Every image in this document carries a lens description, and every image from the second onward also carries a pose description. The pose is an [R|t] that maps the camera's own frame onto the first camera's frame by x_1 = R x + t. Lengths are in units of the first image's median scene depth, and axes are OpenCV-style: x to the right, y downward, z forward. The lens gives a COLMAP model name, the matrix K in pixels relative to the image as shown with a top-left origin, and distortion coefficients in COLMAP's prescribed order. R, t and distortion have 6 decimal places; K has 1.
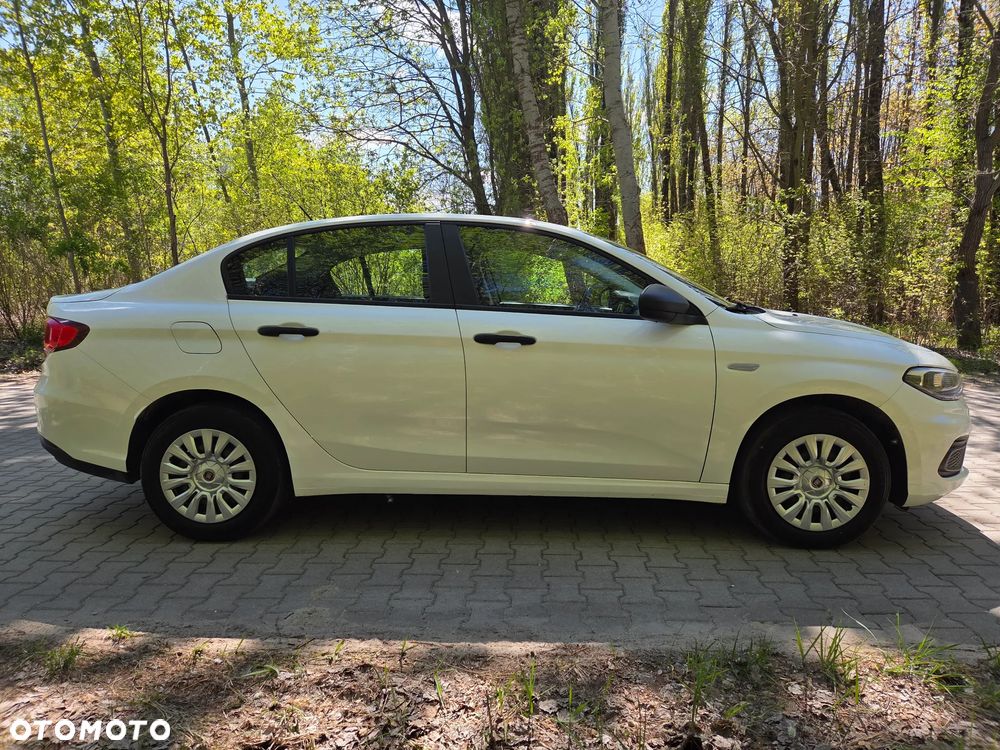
lens RADIAL K [[666.0, 0, 507.5], [0, 666.0, 376.2], [0, 0, 1]] dist [0.060432, -0.056898]
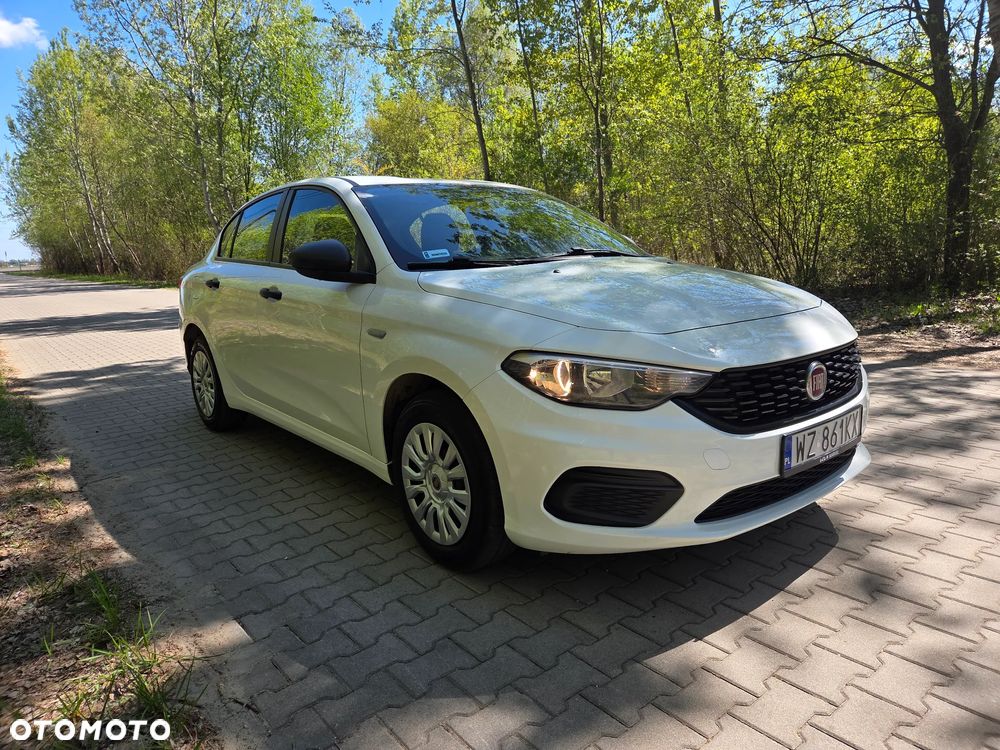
lens RADIAL K [[662.1, 0, 514.8], [0, 662.1, 374.3], [0, 0, 1]] dist [0.062794, -0.055590]
pose [[0.670647, 0.111840, -0.733297, 1.012322], [-0.062766, 0.993579, 0.094134, -0.048645], [0.739116, -0.017104, 0.673361, 0.502126]]
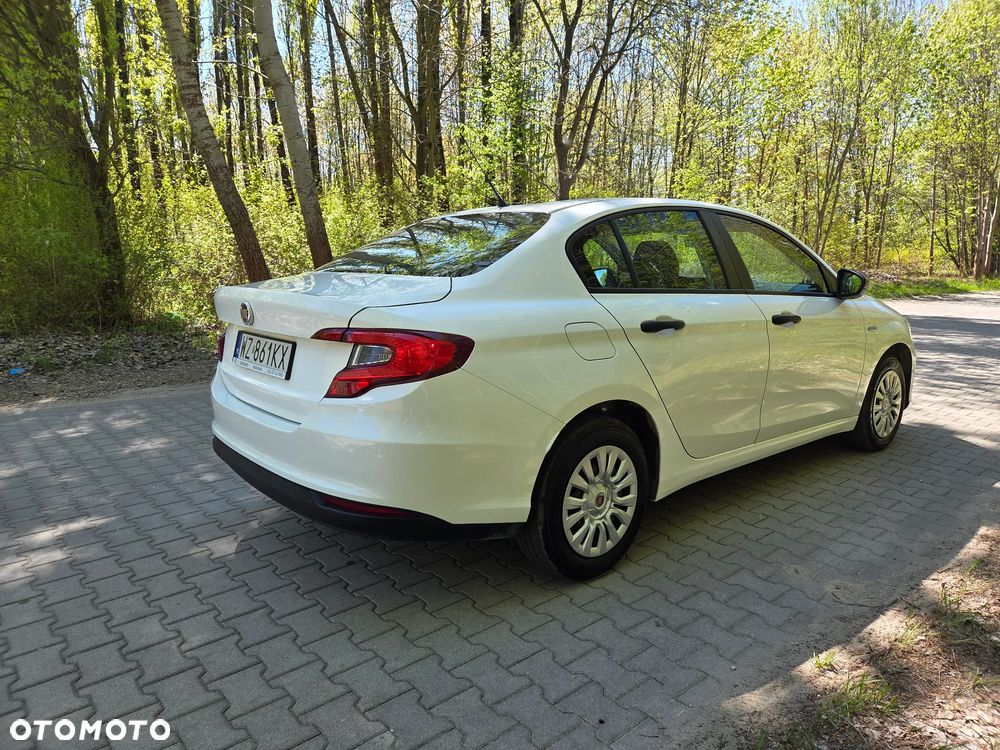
lens RADIAL K [[662.1, 0, 514.8], [0, 662.1, 374.3], [0, 0, 1]] dist [0.062794, -0.055590]
pose [[0.736041, -0.114665, 0.667155, -1.031702], [0.086908, 0.993400, 0.074856, -0.081728], [-0.671335, 0.002884, 0.741148, 0.428532]]
